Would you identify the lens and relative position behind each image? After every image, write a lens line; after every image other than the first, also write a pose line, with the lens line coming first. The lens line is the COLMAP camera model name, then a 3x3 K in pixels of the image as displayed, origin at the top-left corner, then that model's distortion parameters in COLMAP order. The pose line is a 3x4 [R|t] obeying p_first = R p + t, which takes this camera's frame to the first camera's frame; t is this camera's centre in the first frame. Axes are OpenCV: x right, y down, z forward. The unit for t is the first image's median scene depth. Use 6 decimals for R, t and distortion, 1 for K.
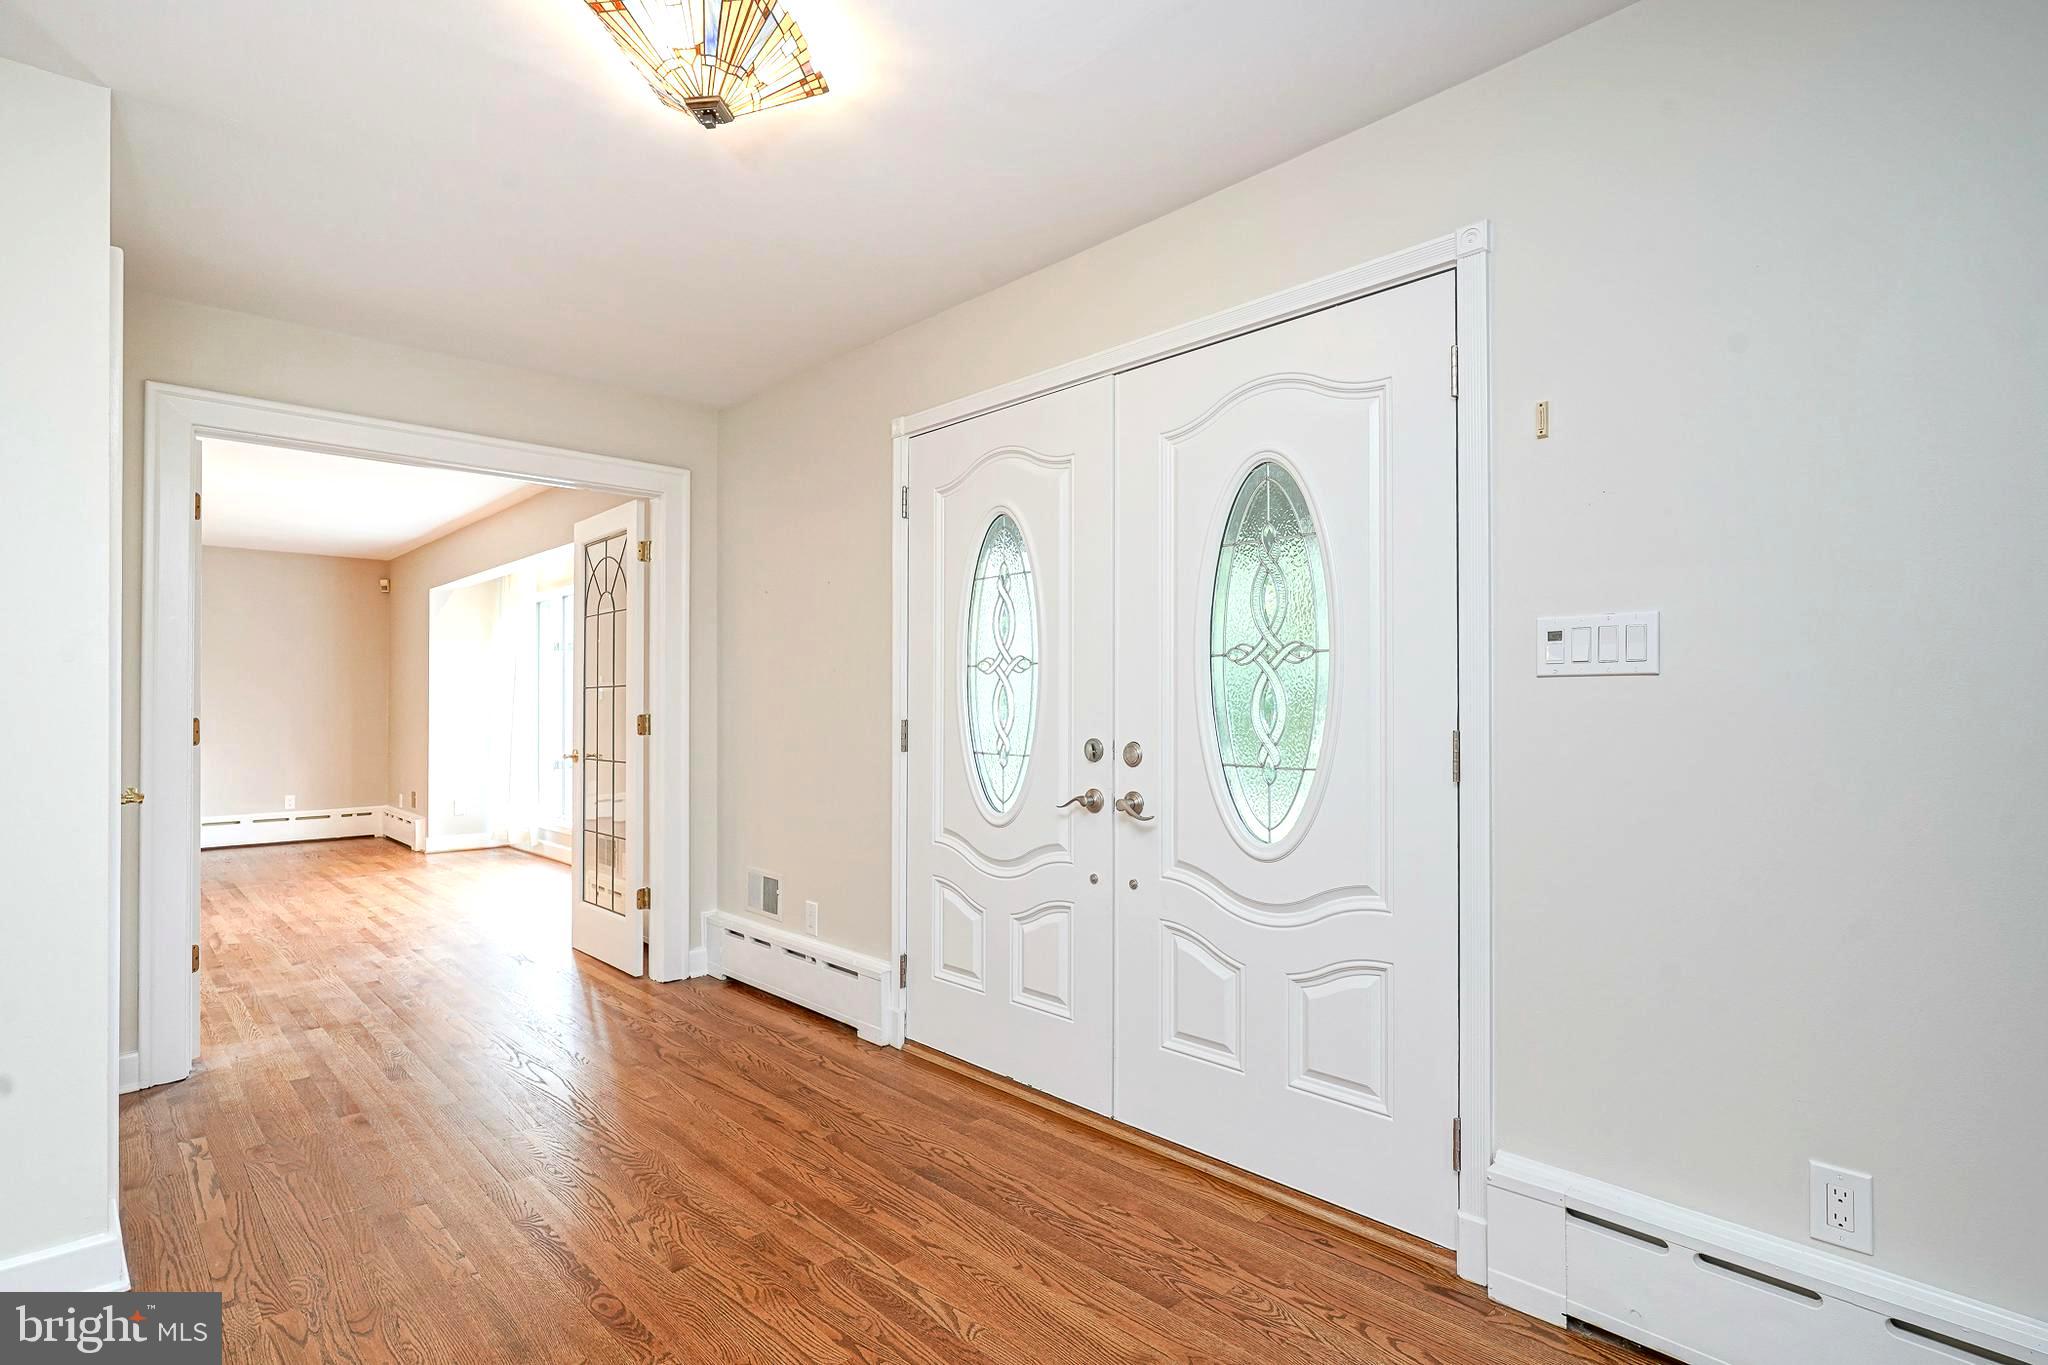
lens RADIAL K [[1000.7, 0, 1053.4], [0, 1000.7, 707.1], [0, 0, 1]] dist [-0.011372, 0.006308]
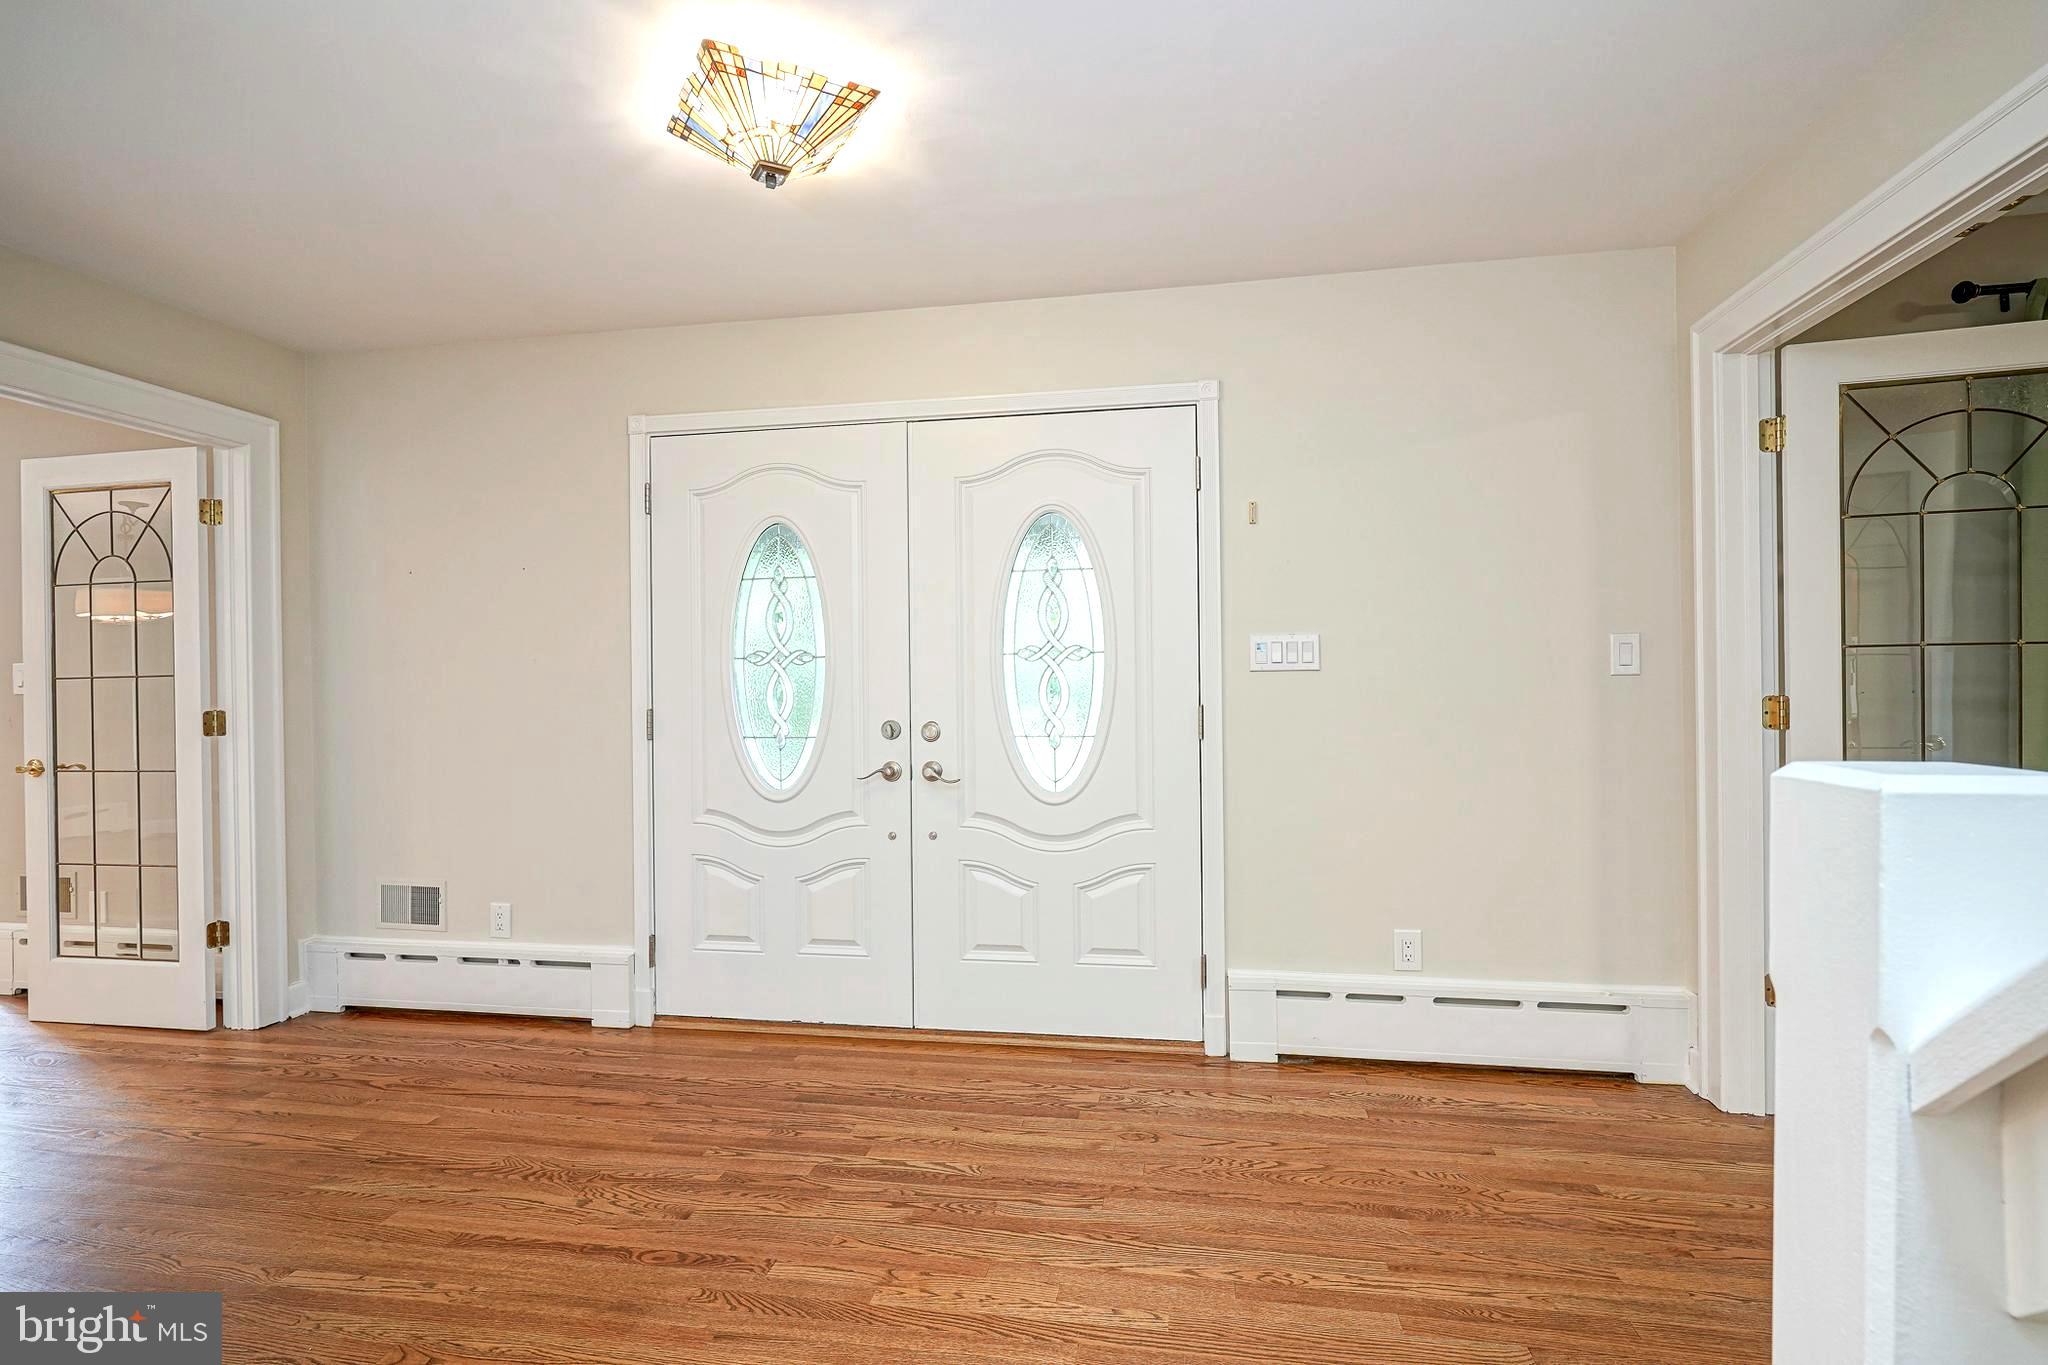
lens RADIAL K [[1000.7, 0, 1017.6], [0, 1000.7, 689.5], [0, 0, 1]] dist [-0.011372, 0.006308]
pose [[0.820433, -0.017958, 0.571461, -0.538816], [0.012922, 0.999834, 0.012867, -0.019552], [-0.571597, -0.003172, 0.820528, -0.083743]]
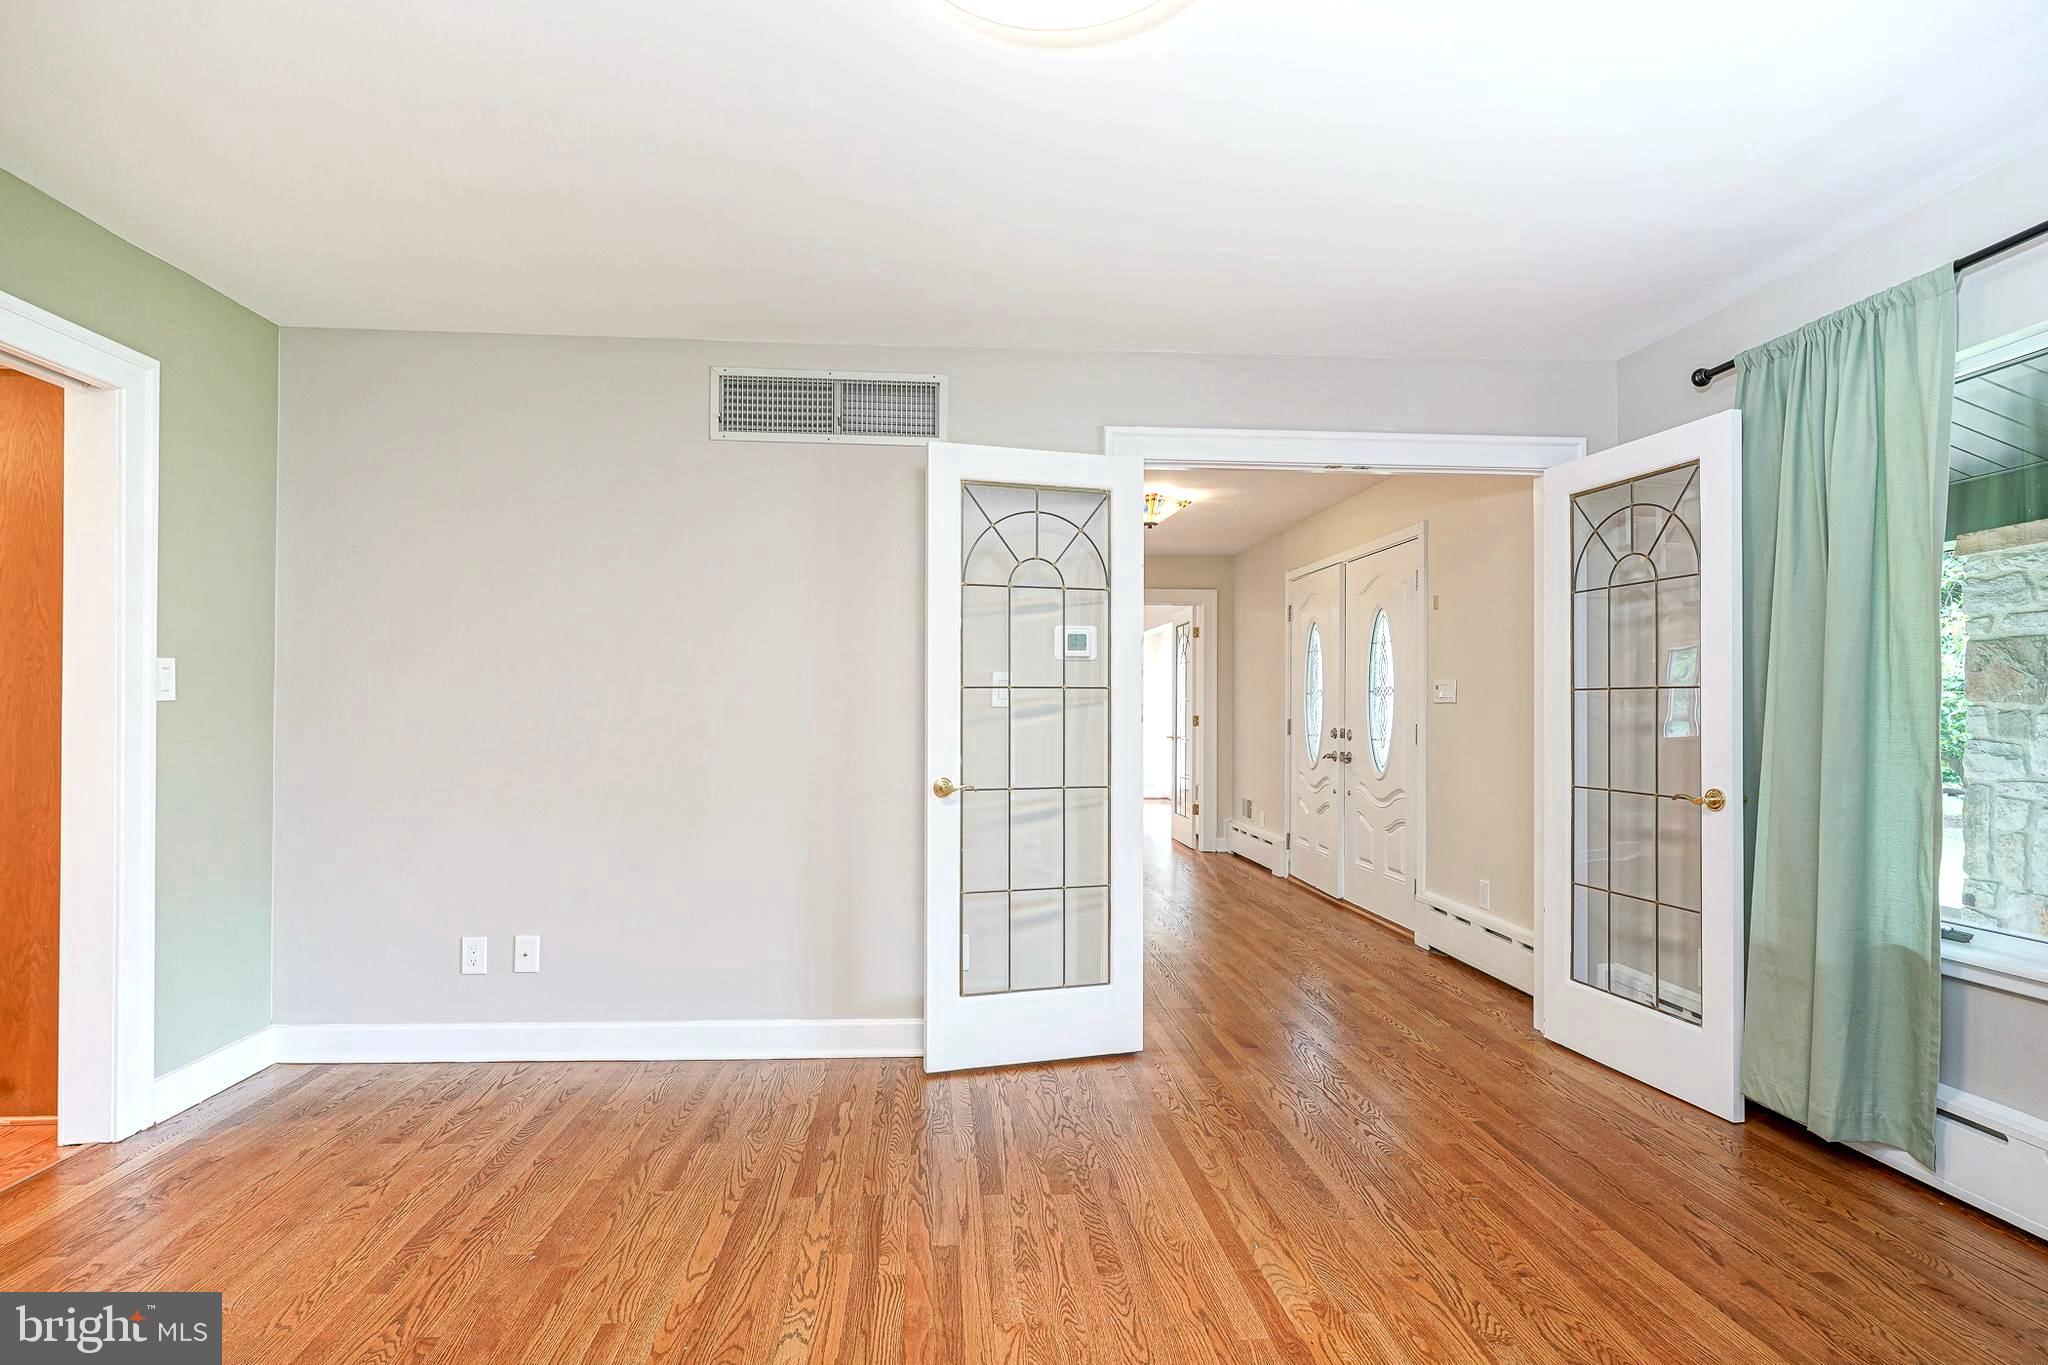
lens RADIAL K [[1000.7, 0, 1029.4], [0, 1000.7, 692.6], [0, 0, 1]] dist [-0.011372, 0.006308]
pose [[0.772496, -0.013008, -0.634886, 0.956613], [0.005528, 0.999890, -0.013760, -0.021335], [0.634996, 0.007120, 0.772483, -1.189125]]
